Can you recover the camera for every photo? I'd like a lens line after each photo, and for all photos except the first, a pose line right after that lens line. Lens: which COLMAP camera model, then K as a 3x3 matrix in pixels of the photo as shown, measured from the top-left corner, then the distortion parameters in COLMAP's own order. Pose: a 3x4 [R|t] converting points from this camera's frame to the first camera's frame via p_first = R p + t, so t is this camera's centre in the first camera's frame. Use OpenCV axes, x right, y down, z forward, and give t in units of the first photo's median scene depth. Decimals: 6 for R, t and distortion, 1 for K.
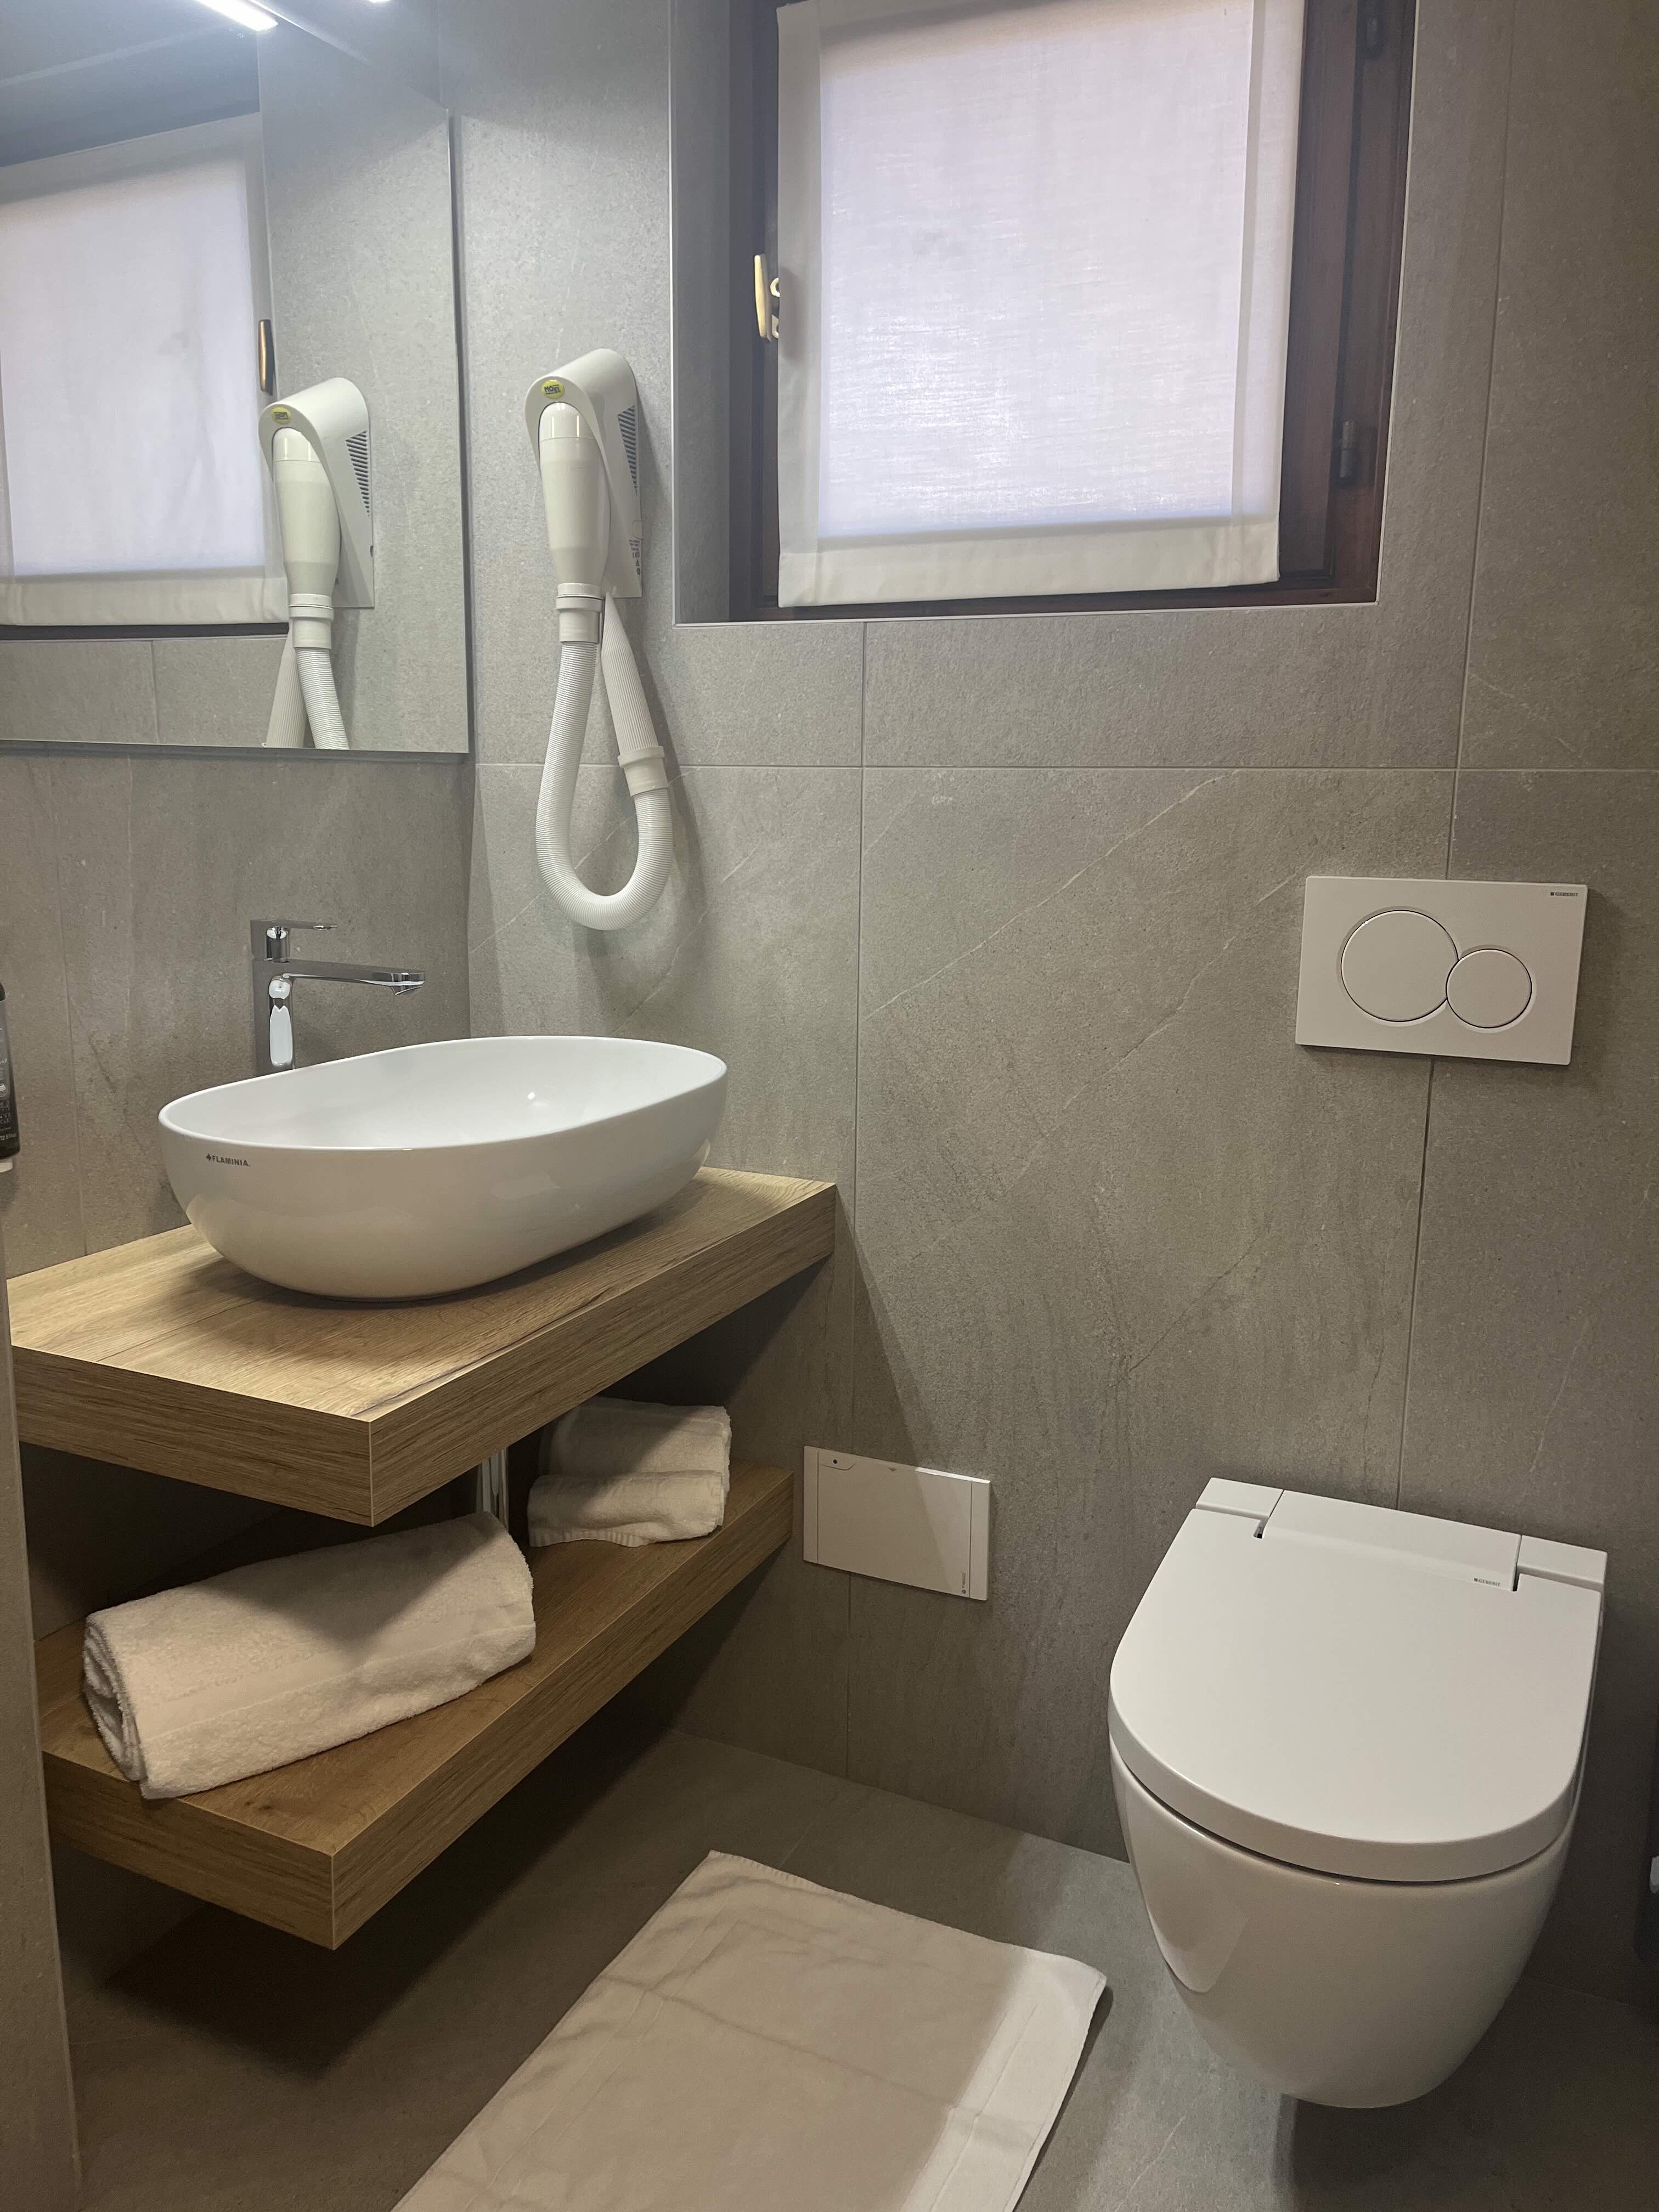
lens RADIAL K [[1659.0, 0, 817.9], [0, 1659.0, 1113.9], [0, 0, 1]] dist [0.074899, -0.084637]
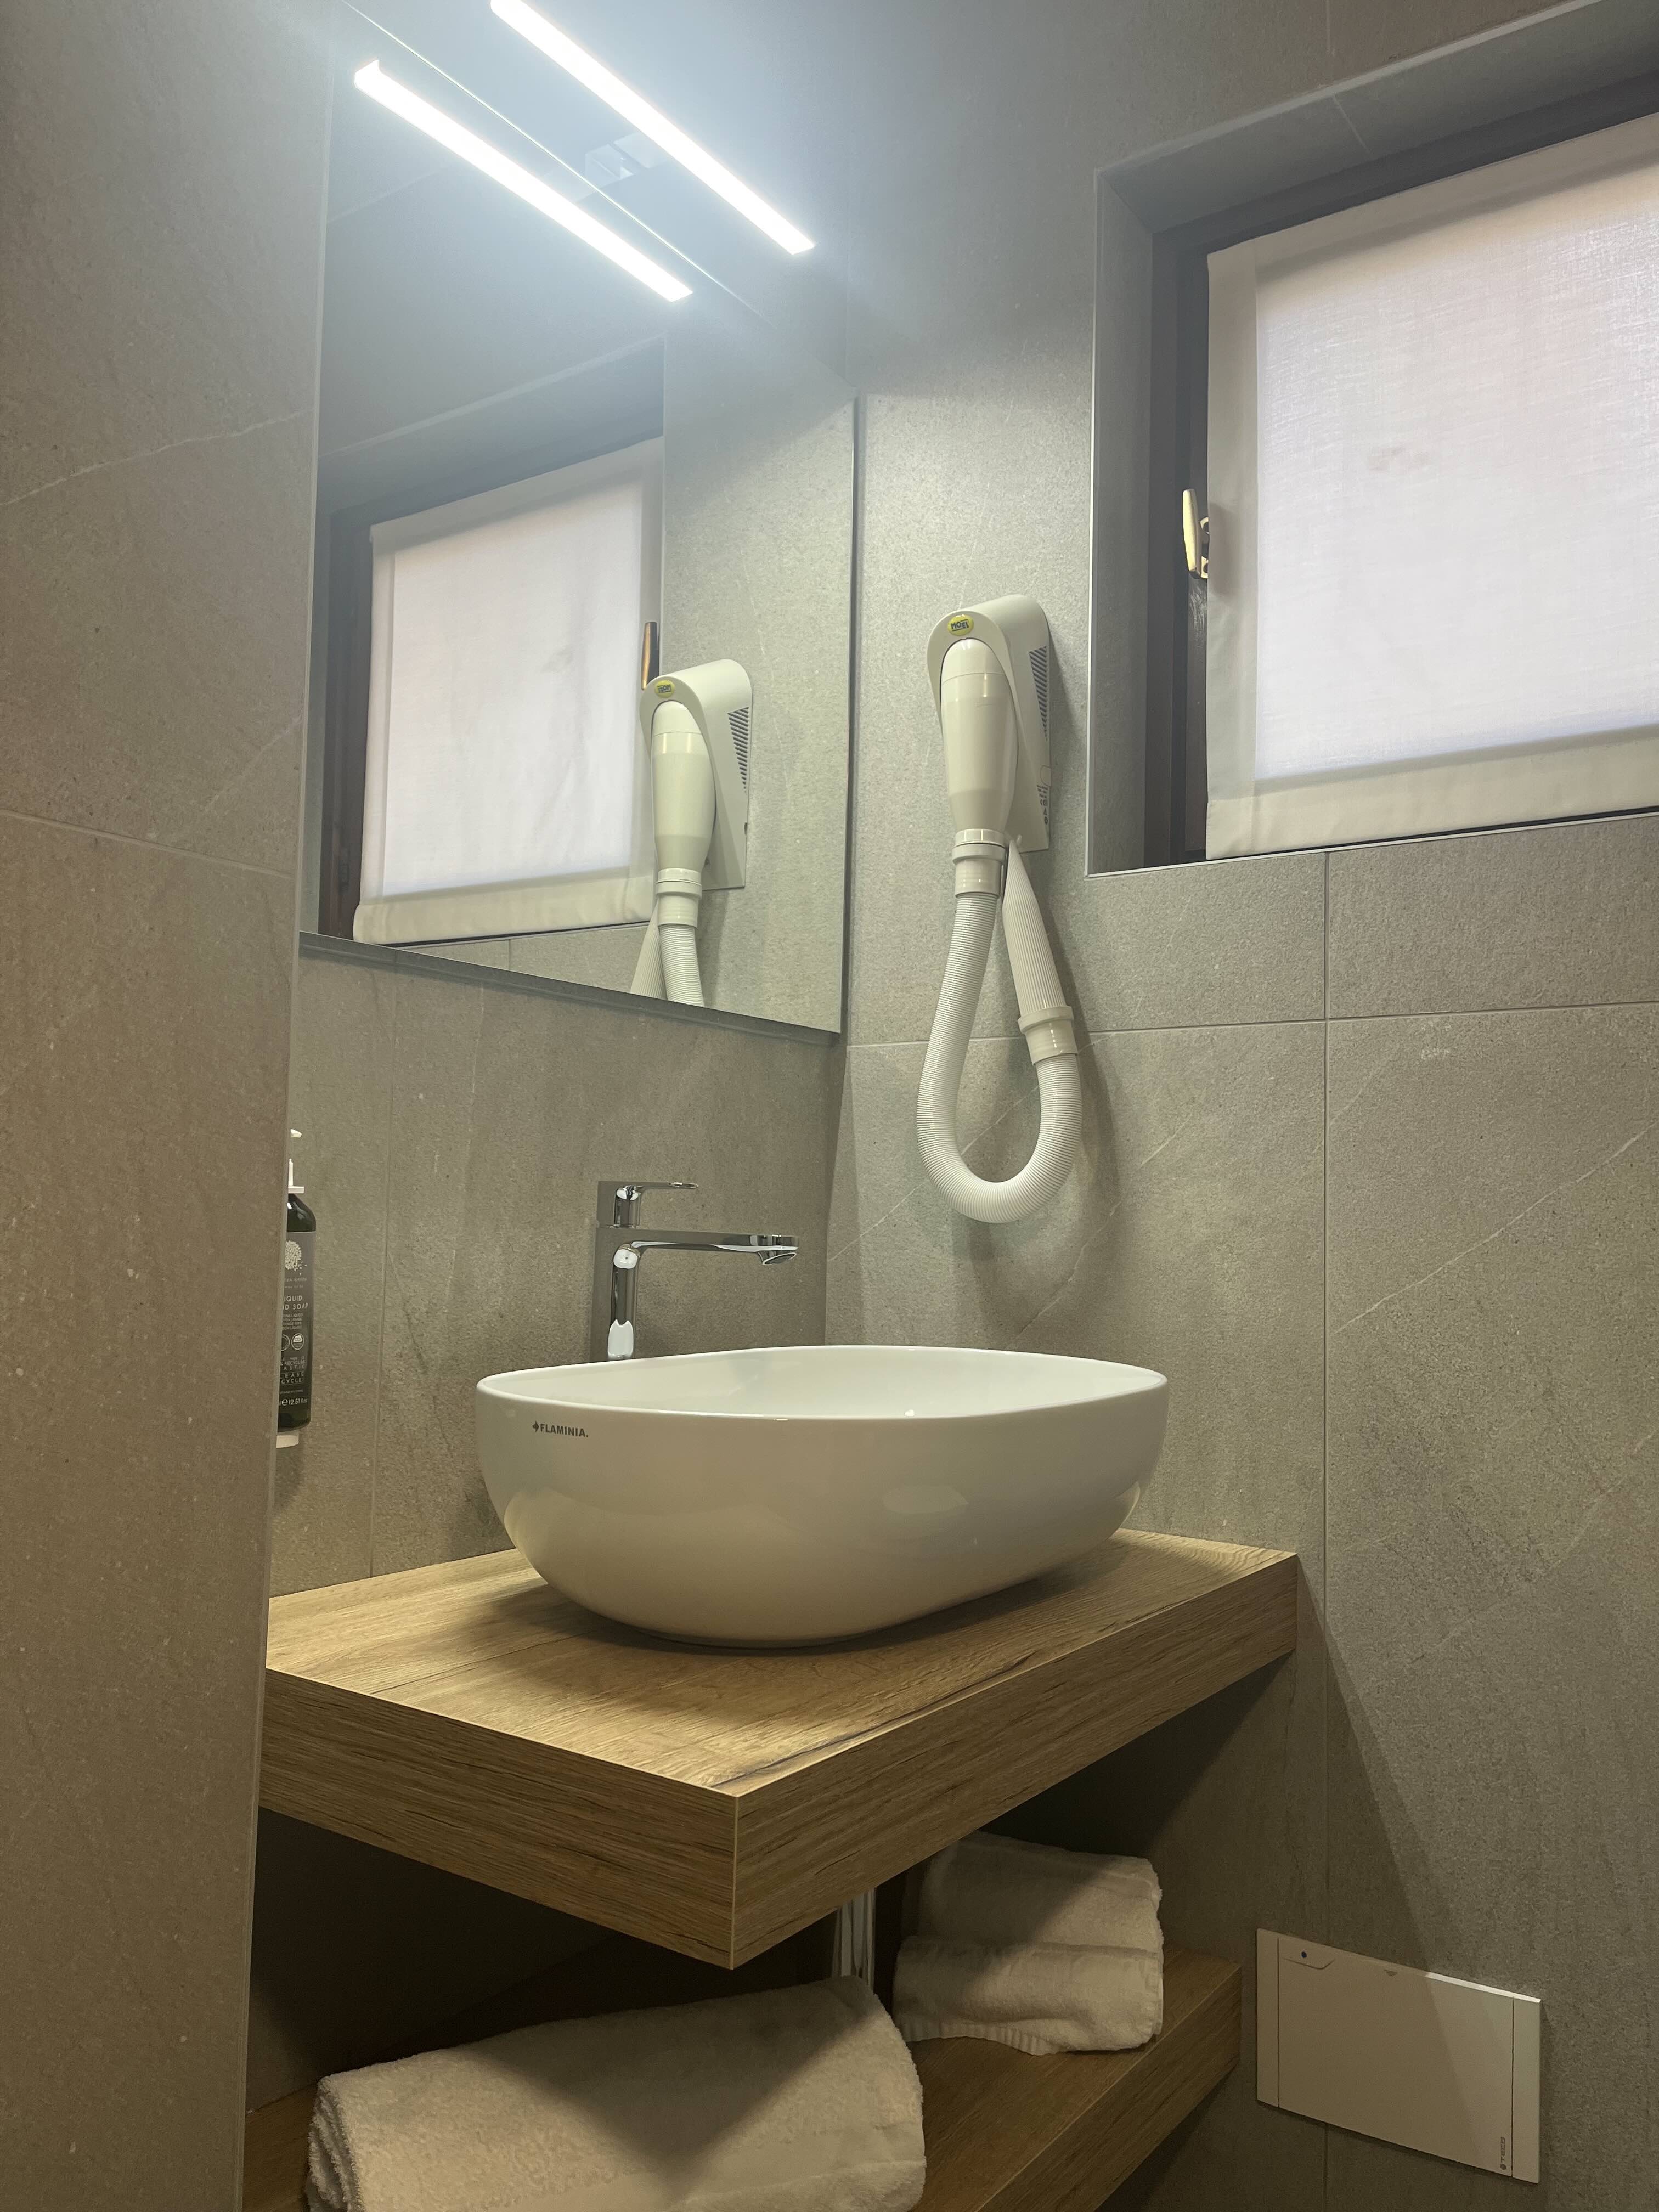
lens RADIAL K [[1699.0, 0, 820.9], [0, 1699.0, 1114.0], [0, 0, 1]] dist [0.077920, -0.111775]
pose [[0.984968, -0.000620, -0.172734, -0.071239], [-0.043102, 0.967479, -0.249250, 0.054759], [0.167271, 0.252949, 0.952910, 0.171238]]
